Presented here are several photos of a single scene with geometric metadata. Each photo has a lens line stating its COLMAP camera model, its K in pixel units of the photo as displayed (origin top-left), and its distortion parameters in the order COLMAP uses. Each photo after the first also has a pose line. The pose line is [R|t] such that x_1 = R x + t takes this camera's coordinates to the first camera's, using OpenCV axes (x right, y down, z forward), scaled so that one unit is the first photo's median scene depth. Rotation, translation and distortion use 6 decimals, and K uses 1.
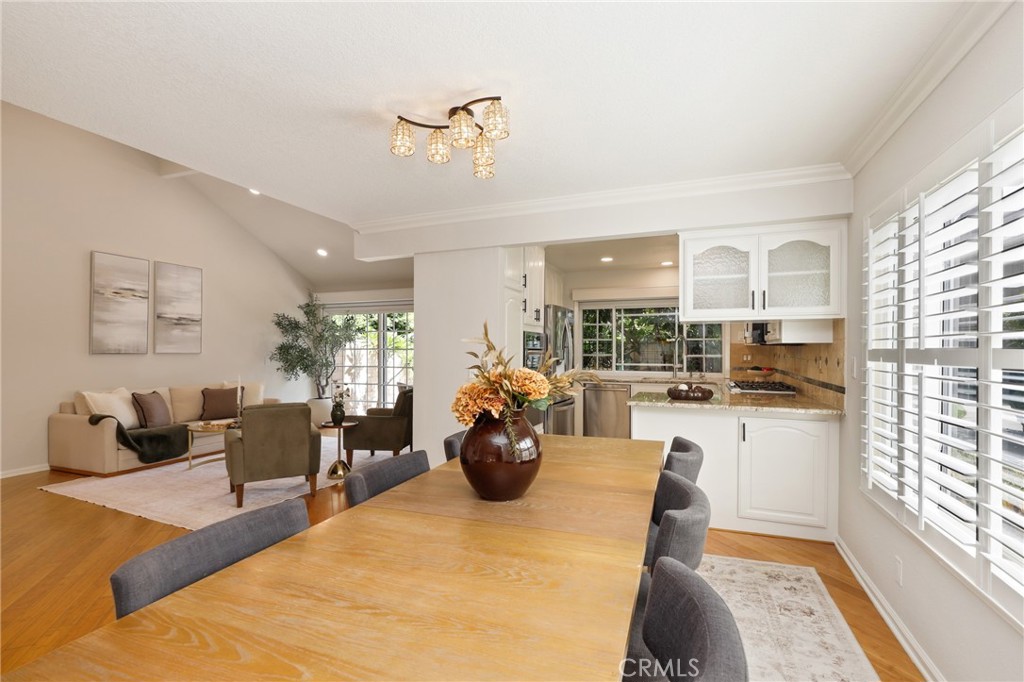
lens RADIAL K [[468.2, 0, 508.6], [0, 468.2, 344.5], [0, 0, 1]] dist [-0.002847, -0.000753]
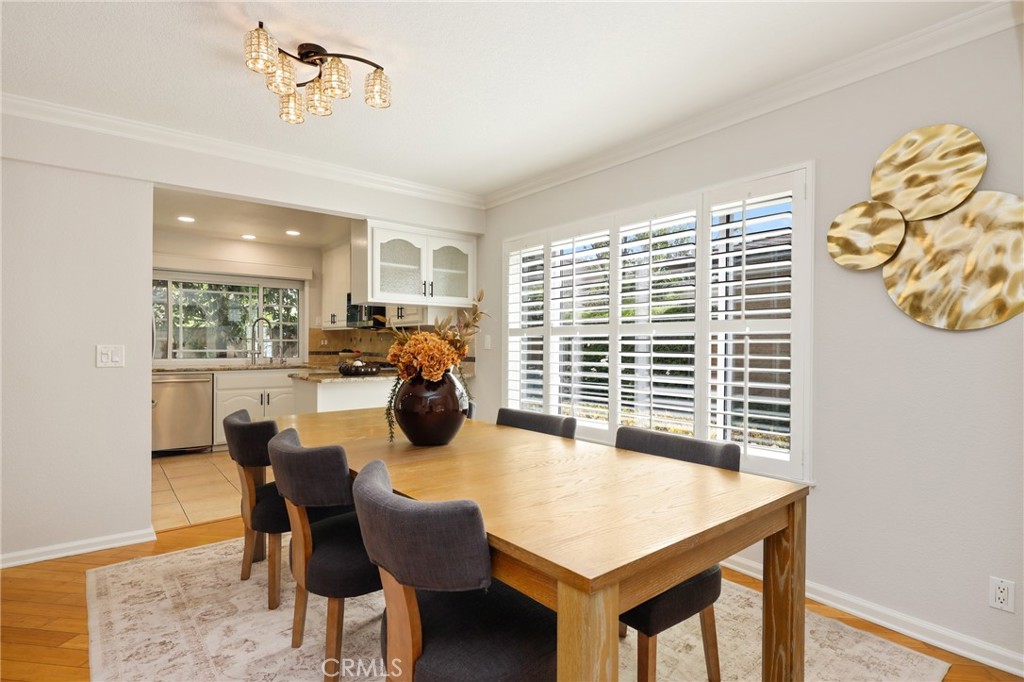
lens RADIAL K [[523.8, 0, 517.7], [0, 523.8, 343.1], [0, 0, 1]] dist [0.000091, 0.000134]
pose [[0.482988, 0.004032, 0.875618, -0.342009], [-0.012883, 0.999914, 0.002502, 0.025215], [-0.875532, -0.012489, 0.482998, 0.071649]]
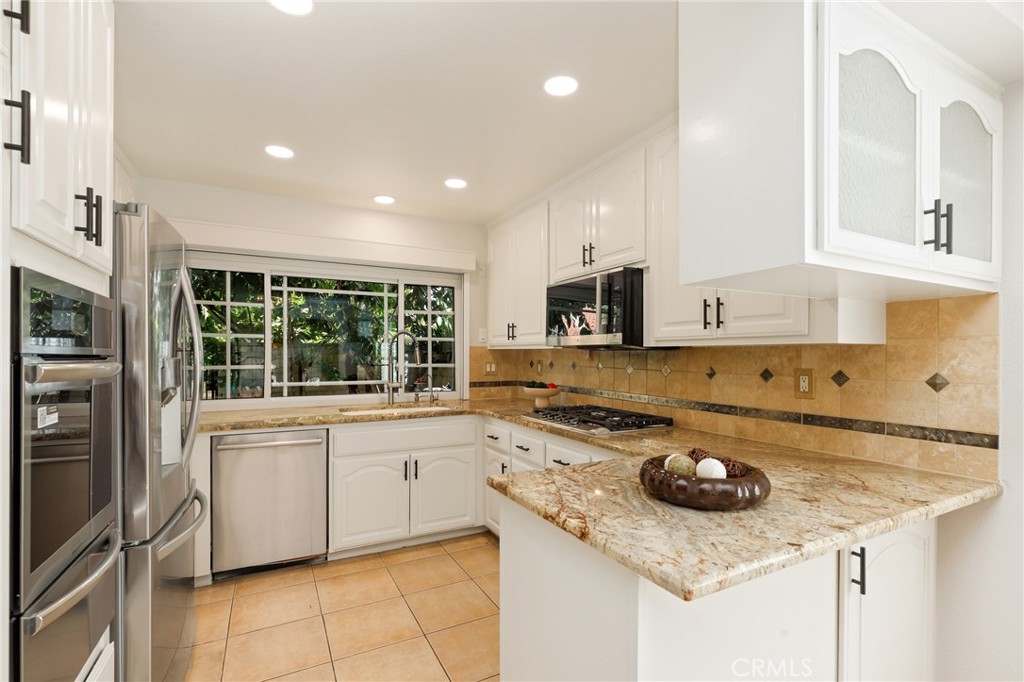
lens RADIAL K [[468.2, 0, 519.8], [0, 468.2, 352.0], [0, 0, 1]] dist [-0.002847, -0.000753]
pose [[0.632964, 0.003943, 0.774171, 0.014230], [-0.008730, 0.999960, 0.002045, 0.004827], [-0.774132, -0.008053, 0.632973, 0.614995]]
